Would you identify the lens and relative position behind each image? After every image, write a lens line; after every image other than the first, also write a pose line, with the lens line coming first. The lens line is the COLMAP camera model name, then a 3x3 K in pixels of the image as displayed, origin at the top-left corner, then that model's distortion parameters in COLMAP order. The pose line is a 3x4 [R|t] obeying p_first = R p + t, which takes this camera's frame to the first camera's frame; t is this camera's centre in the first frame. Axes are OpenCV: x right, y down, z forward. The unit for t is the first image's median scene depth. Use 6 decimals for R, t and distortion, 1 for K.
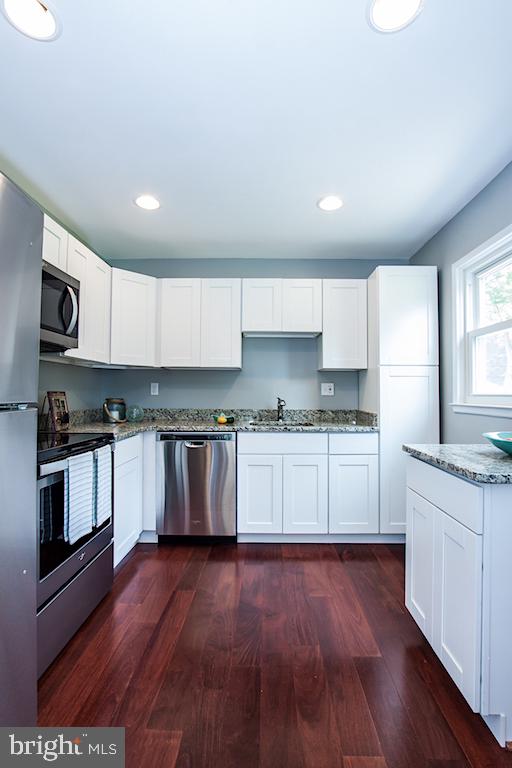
lens RADIAL K [[370.2, 0, 256.0], [0, 370.2, 384.0], [0, 0, 1]] dist [-0.000652, 0.000320]
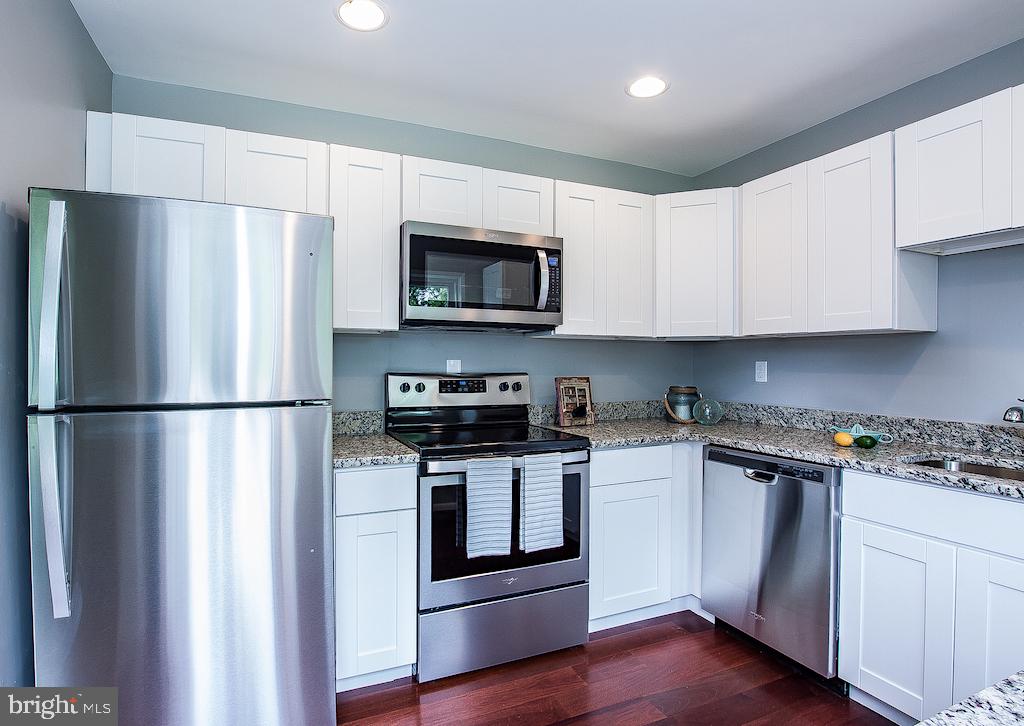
lens RADIAL K [[538.2, 0, 512.0], [0, 538.2, 363.0], [0, 0, 1]] dist [-0.000106, -0.000360]
pose [[0.430137, 0.001530, -0.902762, 0.368514], [0.023153, 0.999651, 0.012726, -0.022939], [0.902467, -0.026375, 0.429951, 0.304996]]
